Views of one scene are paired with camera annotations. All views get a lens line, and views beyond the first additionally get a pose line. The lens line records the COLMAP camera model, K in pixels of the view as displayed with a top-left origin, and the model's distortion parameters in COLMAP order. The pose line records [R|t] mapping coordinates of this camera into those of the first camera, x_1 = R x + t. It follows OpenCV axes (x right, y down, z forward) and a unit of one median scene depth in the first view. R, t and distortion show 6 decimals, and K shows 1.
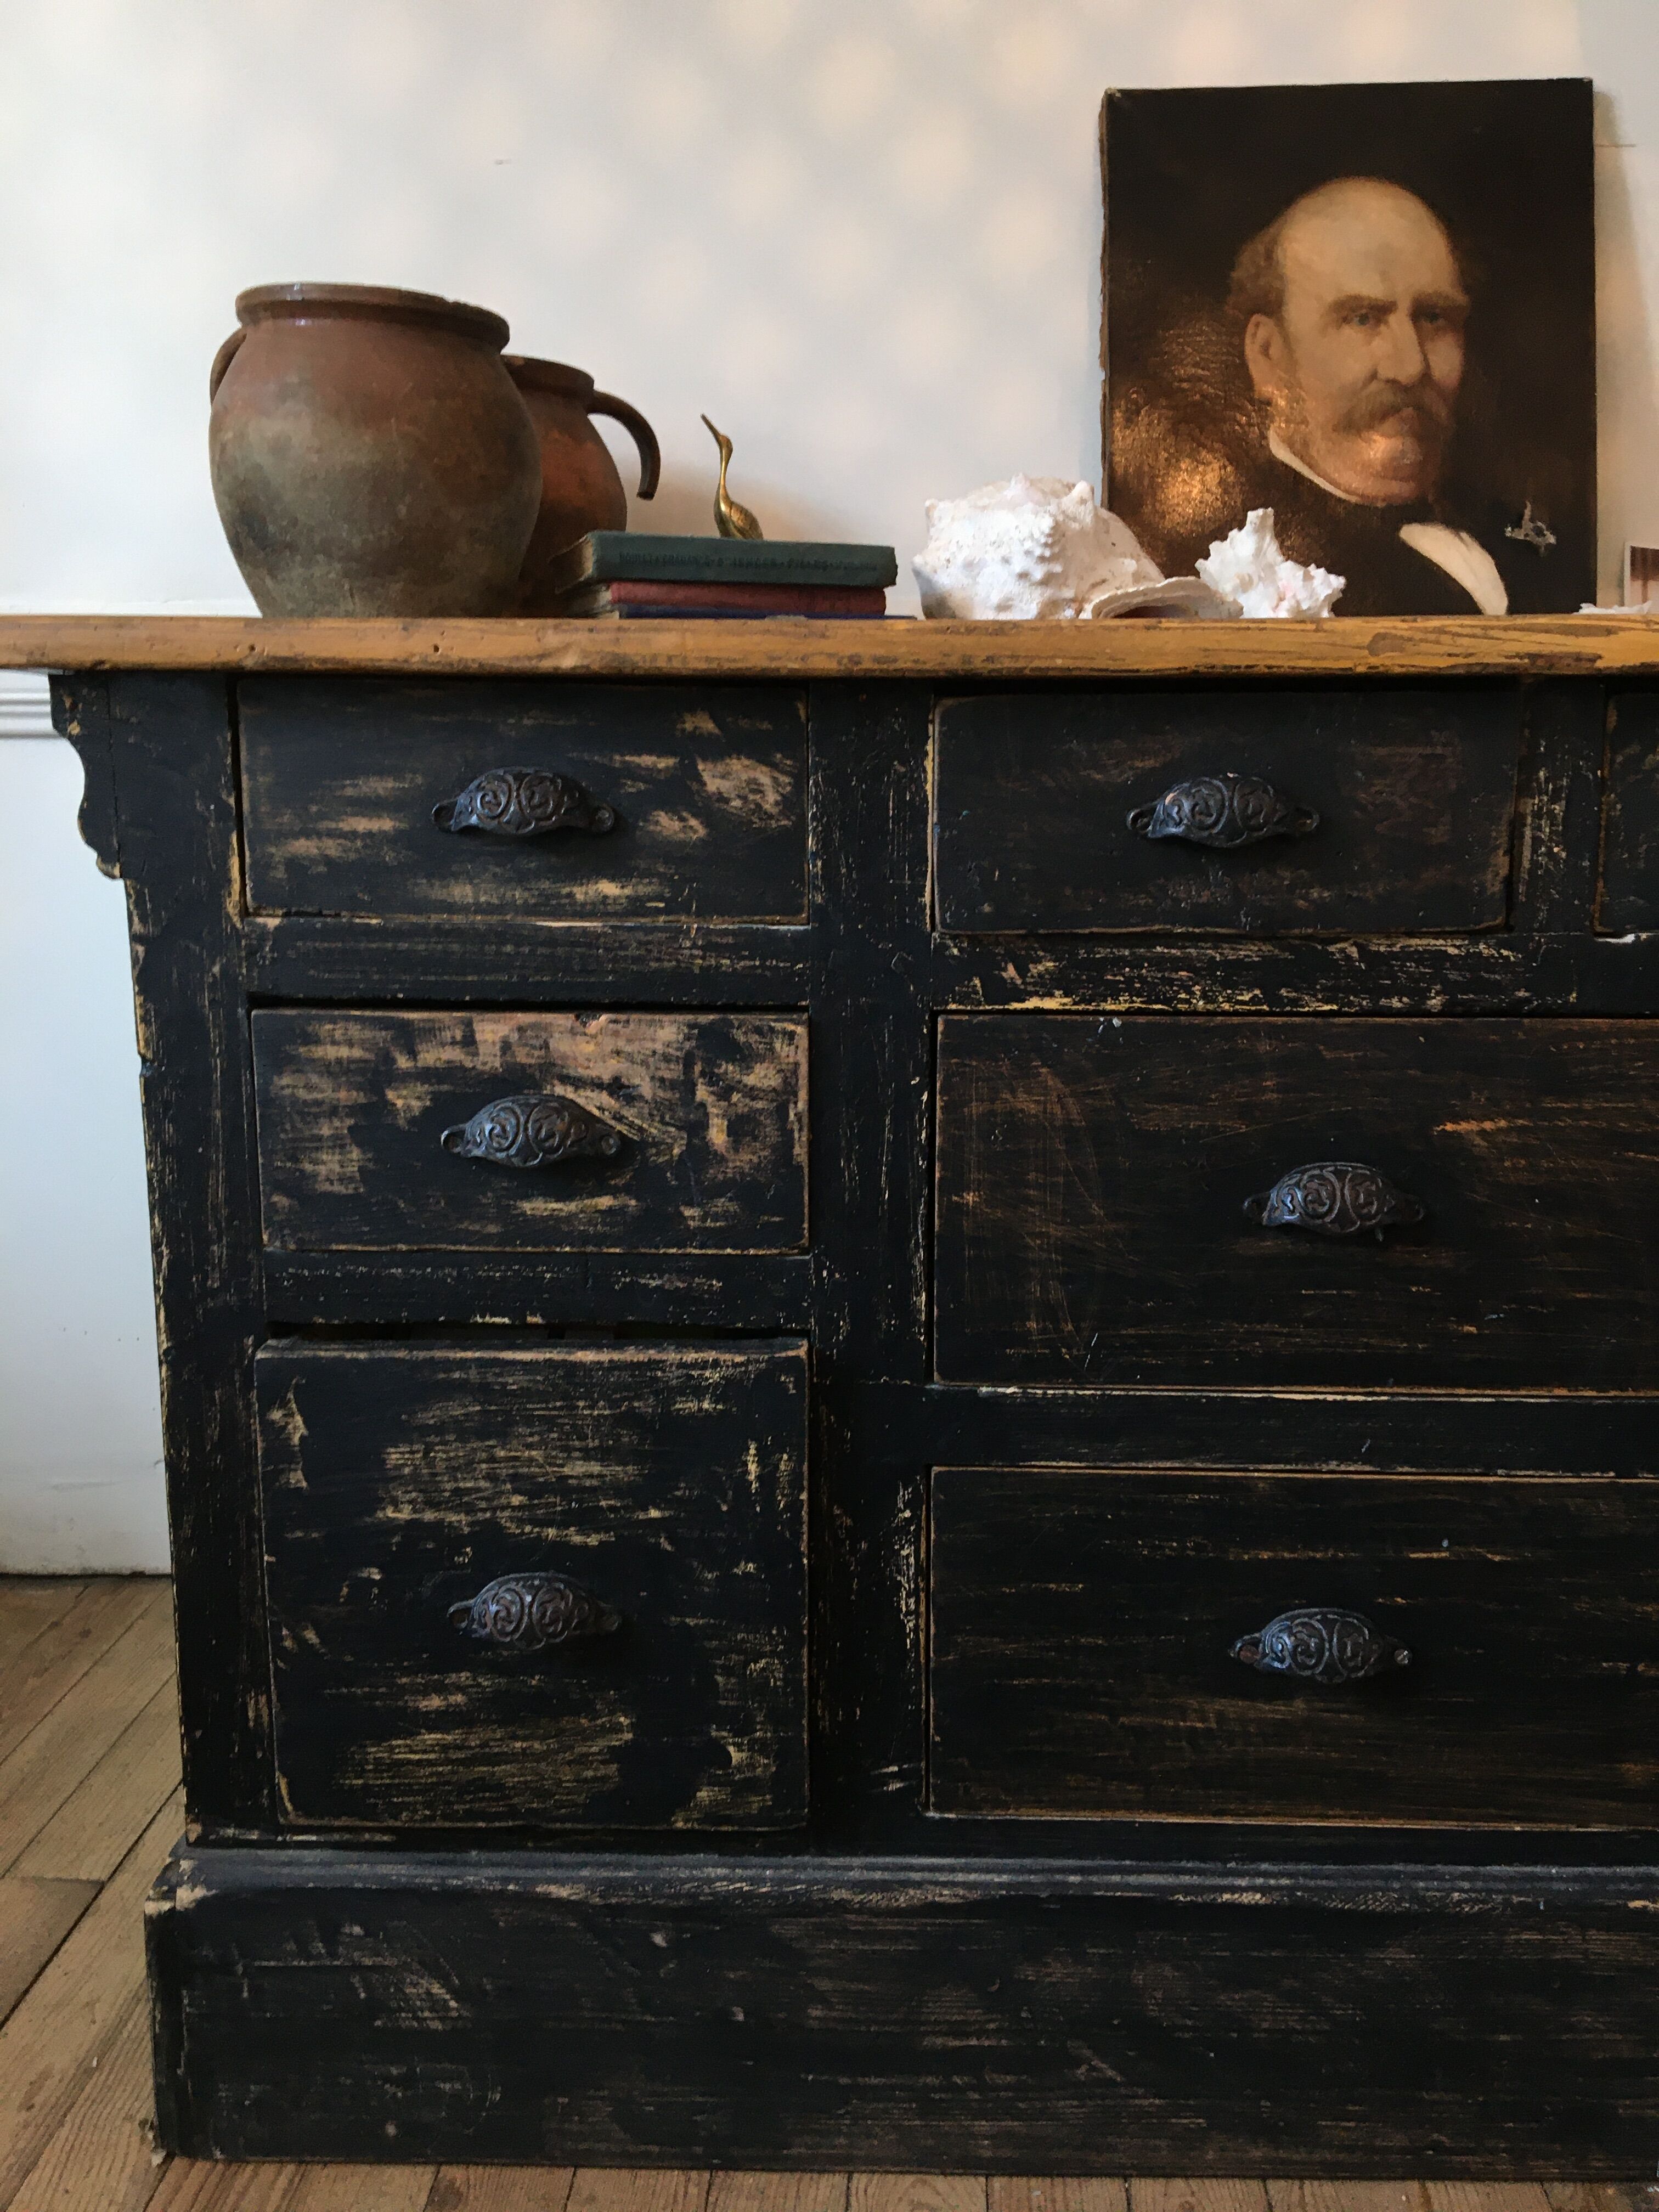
lens RADIAL K [[1843.2, 0, 821.8], [0, 1843.2, 1112.6], [0, 0, 1]] dist [0.118970, -0.212705]
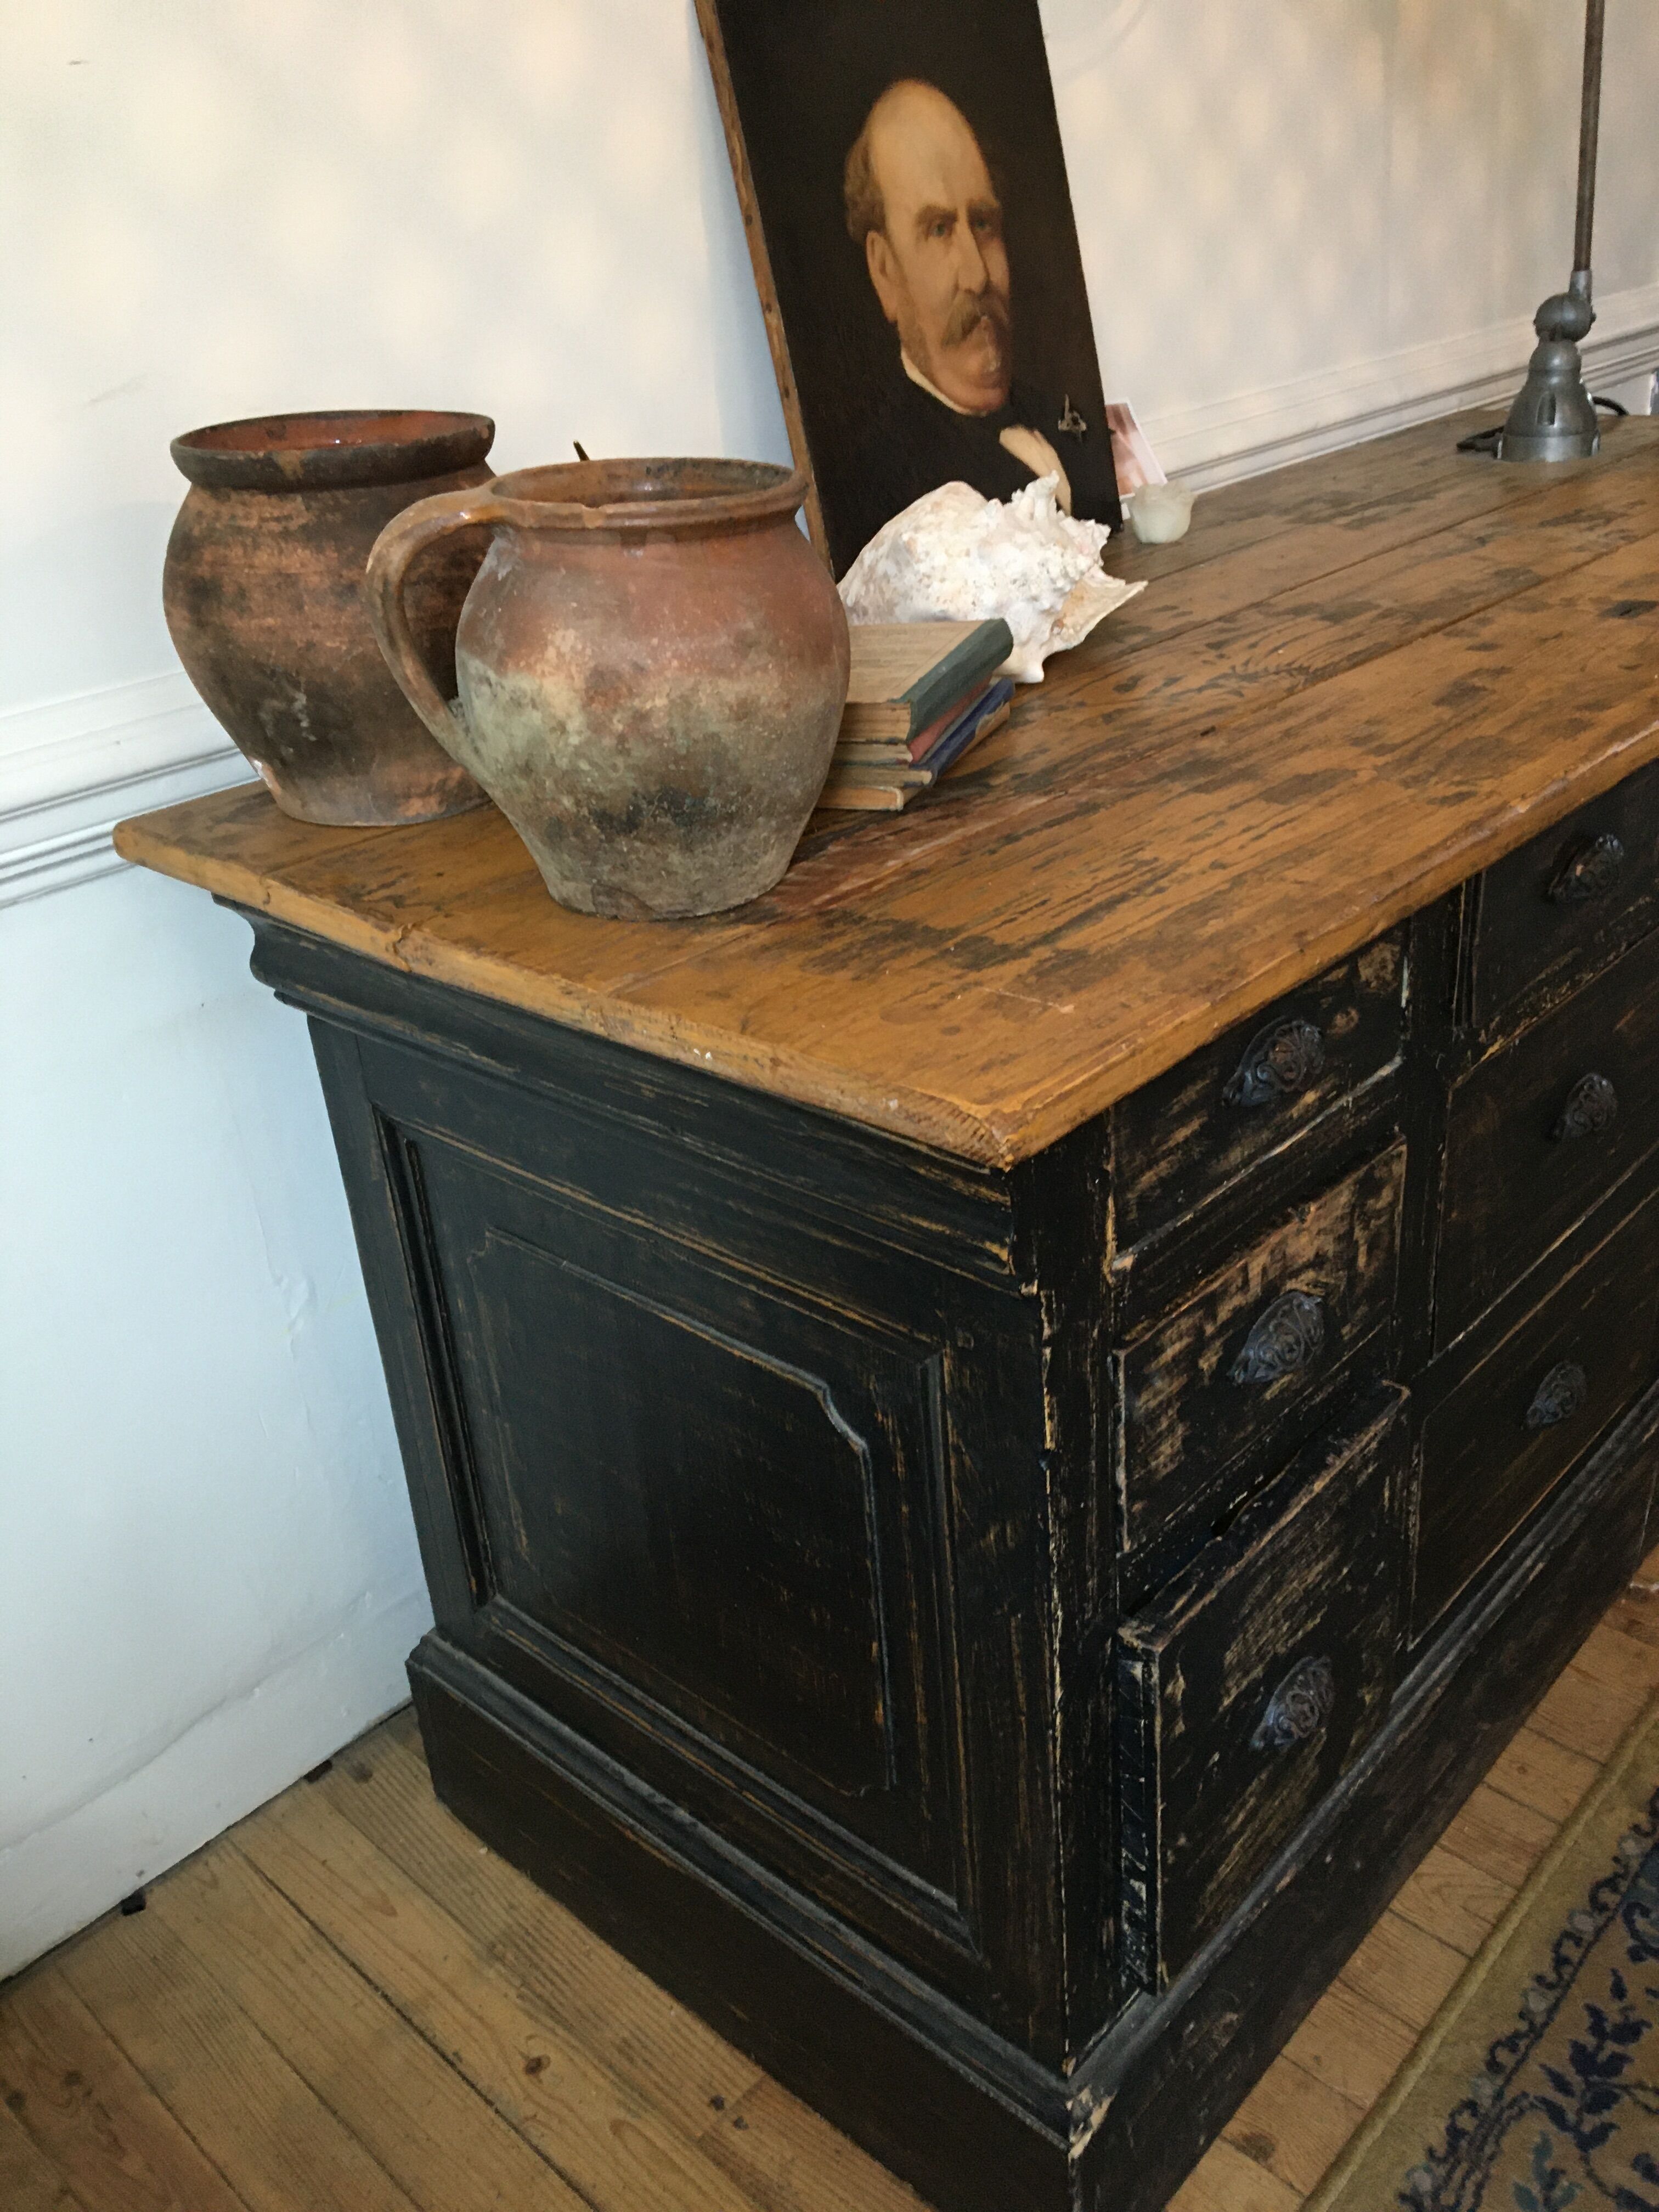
lens RADIAL K [[1858.0, 0, 818.5], [0, 1858.0, 1107.2], [0, 0, 1]] dist [0.107701, -0.173809]
pose [[0.652842, -0.381430, 0.654453, -0.976614], [0.212096, 0.921457, 0.325473, -0.511254], [-0.727195, -0.073676, 0.682465, 0.460008]]
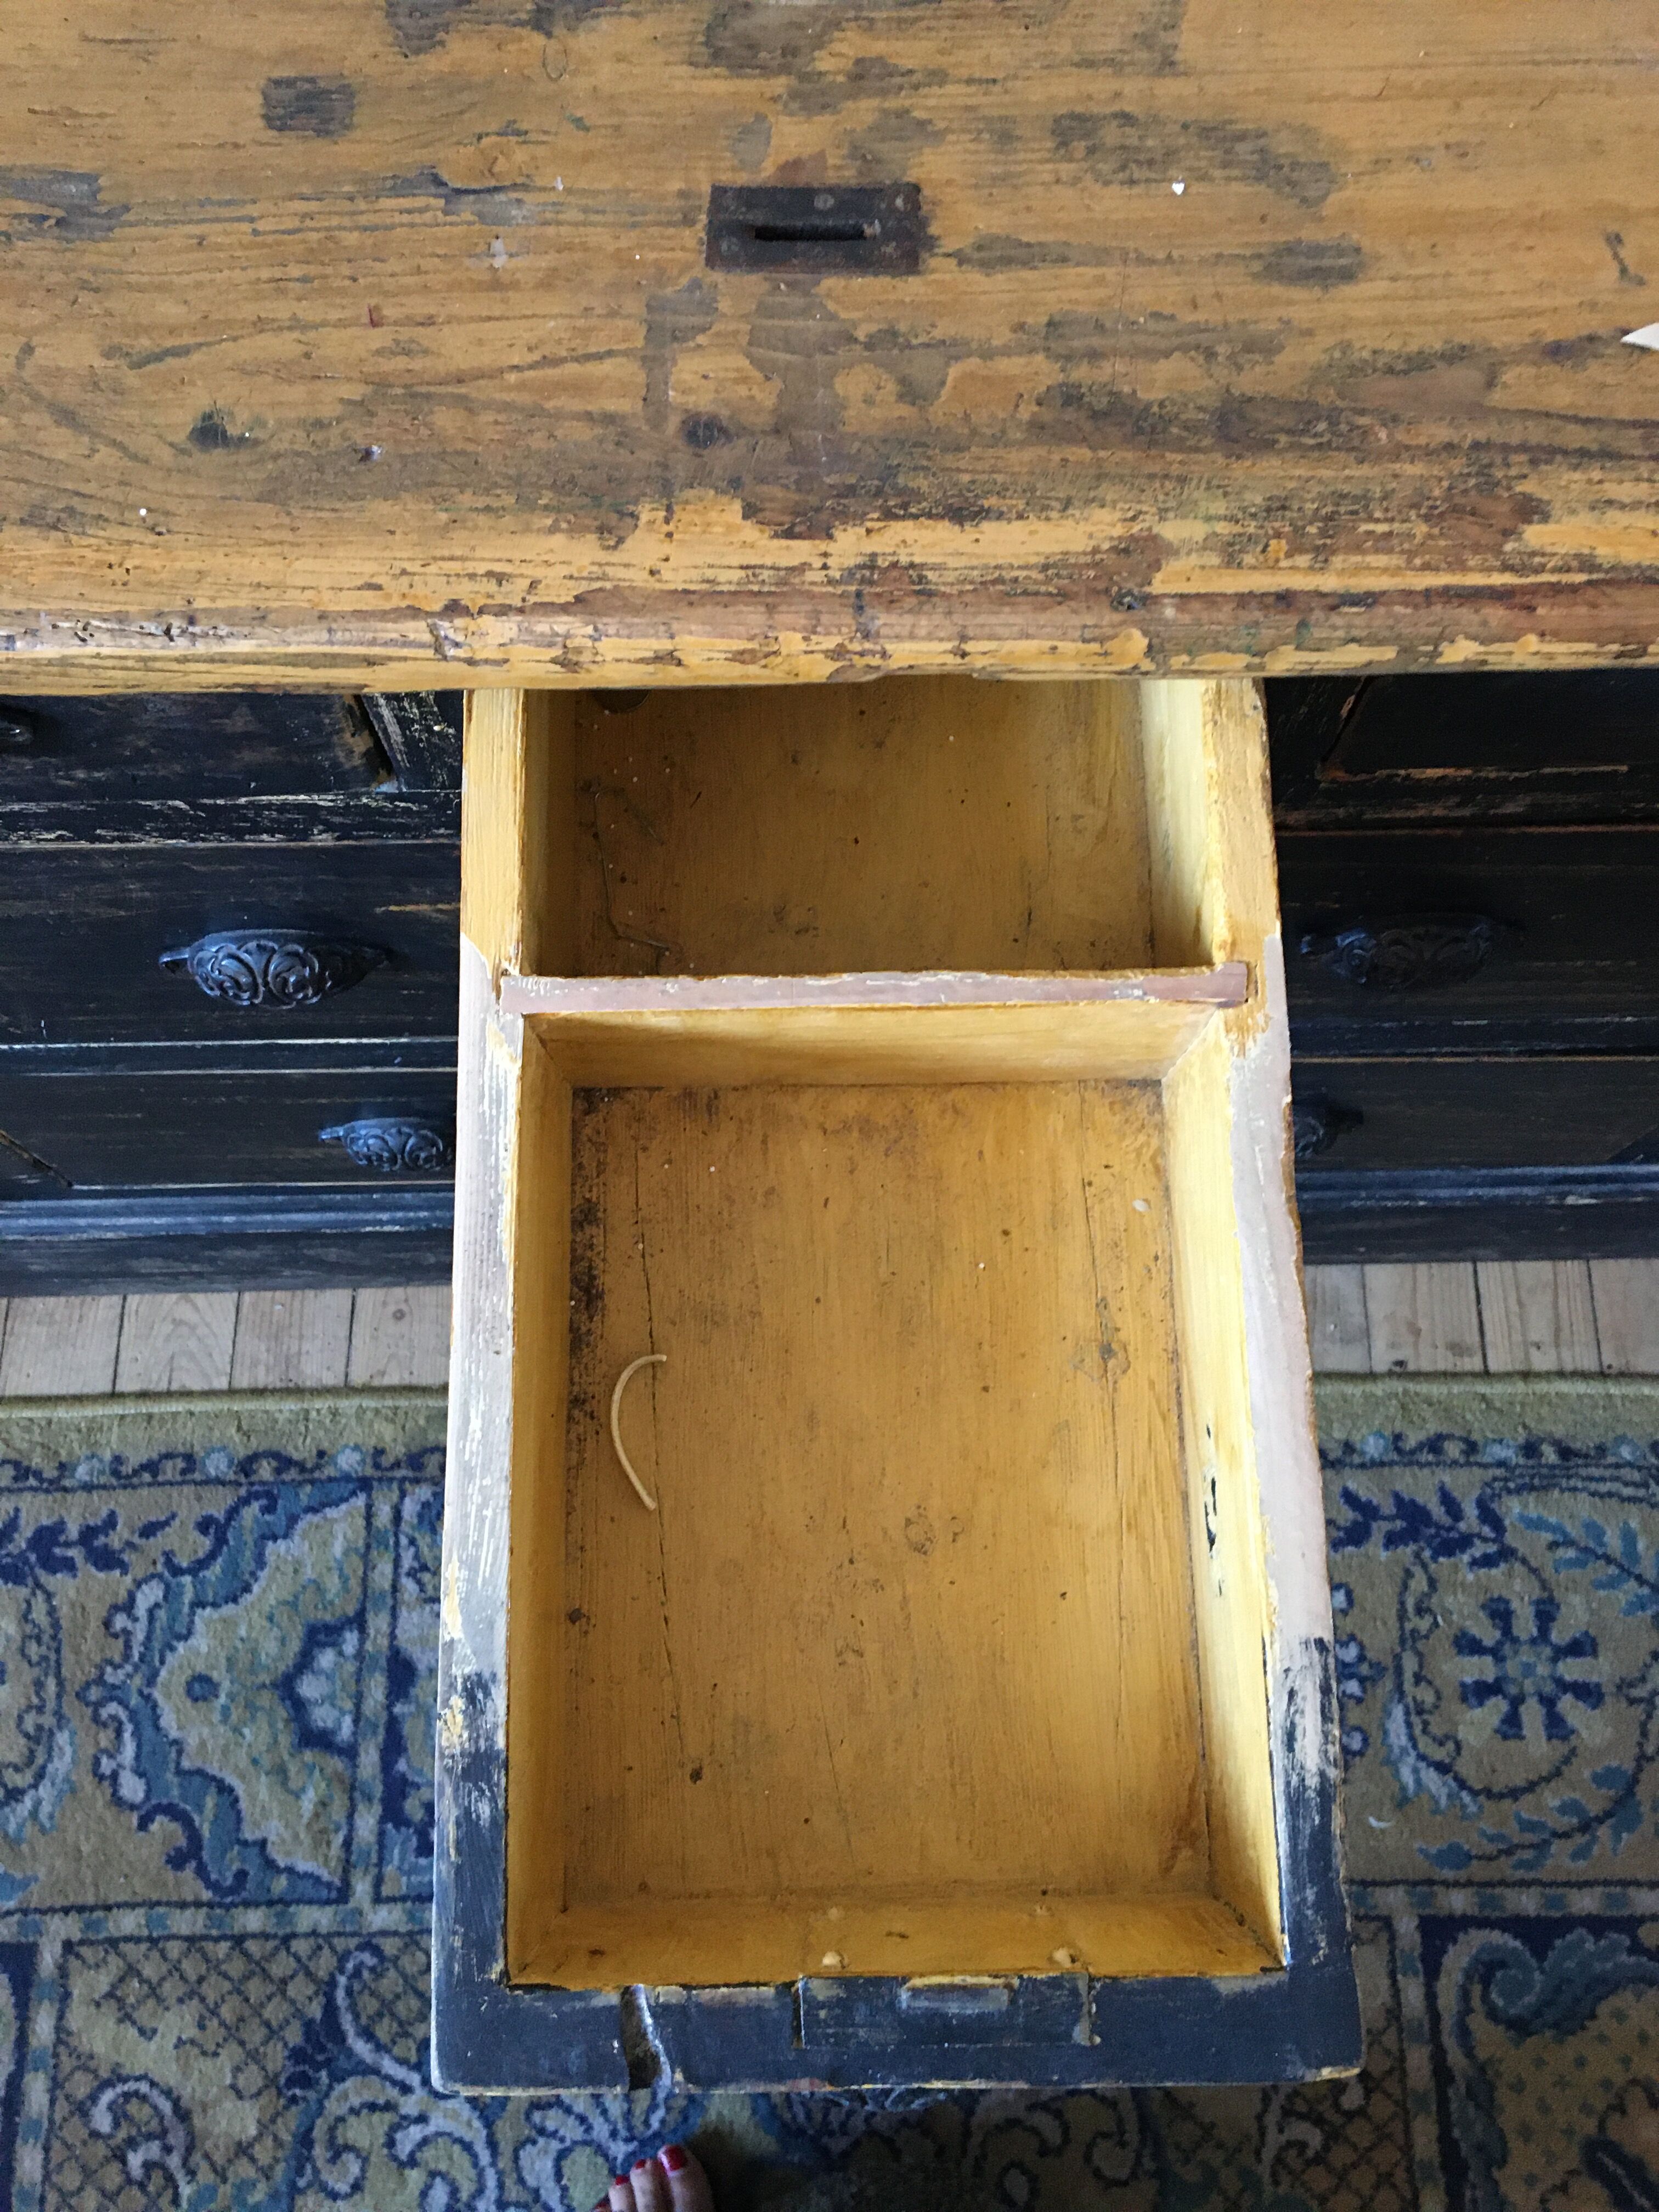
lens RADIAL K [[1879.4, 0, 825.9], [0, 1879.4, 1106.9], [0, 0, 1]] dist [0.074990, -0.128951]
pose [[0.998602, -0.047519, 0.023153, 0.481245], [0.002021, 0.472014, 0.881589, -0.618242], [-0.052821, -0.880309, 0.471450, 0.546524]]
